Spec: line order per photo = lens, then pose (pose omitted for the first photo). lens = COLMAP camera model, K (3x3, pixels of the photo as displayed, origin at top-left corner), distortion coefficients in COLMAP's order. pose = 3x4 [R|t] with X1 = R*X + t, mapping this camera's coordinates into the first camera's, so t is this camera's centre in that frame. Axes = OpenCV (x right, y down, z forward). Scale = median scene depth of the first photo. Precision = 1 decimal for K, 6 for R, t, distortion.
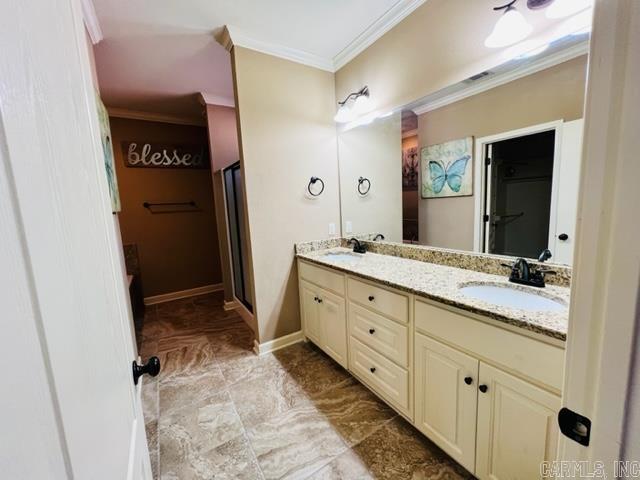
lens RADIAL K [[256.6, 0, 319.4], [0, 256.6, 238.5], [0, 0, 1]] dist [-0.001795, -0.000138]
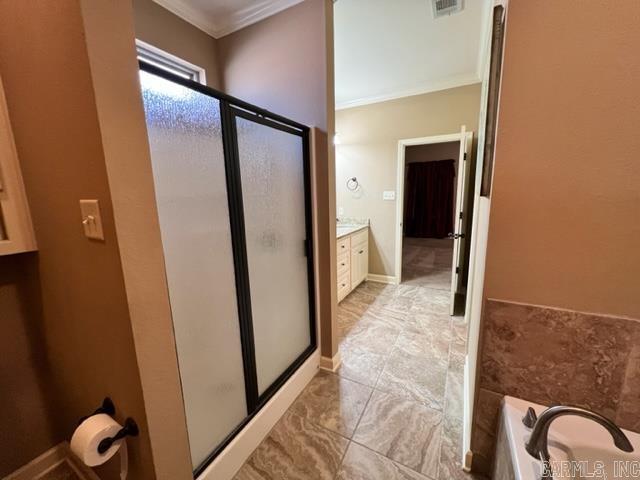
lens RADIAL K [[256.6, 0, 319.4], [0, 256.6, 238.5], [0, 0, 1]] dist [-0.001795, -0.000138]
pose [[-0.474268, -0.090929, 0.875672, -1.246654], [0.163726, 0.968191, 0.189211, -0.198448], [-0.865022, 0.233107, -0.444294, 1.779162]]
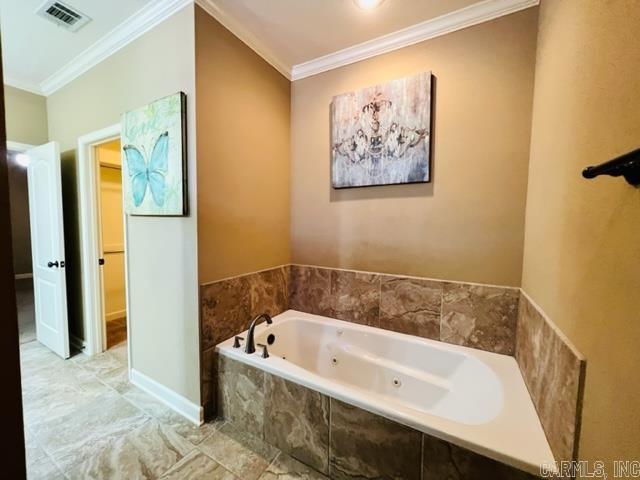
lens RADIAL K [[256.6, 0, 319.4], [0, 256.6, 238.5], [0, 0, 1]] dist [-0.001795, -0.000138]
pose [[-0.881731, 0.066863, -0.466990, -0.863628], [-0.032553, 0.978922, 0.201623, -0.227708], [0.470628, 0.192979, -0.860969, 2.125450]]
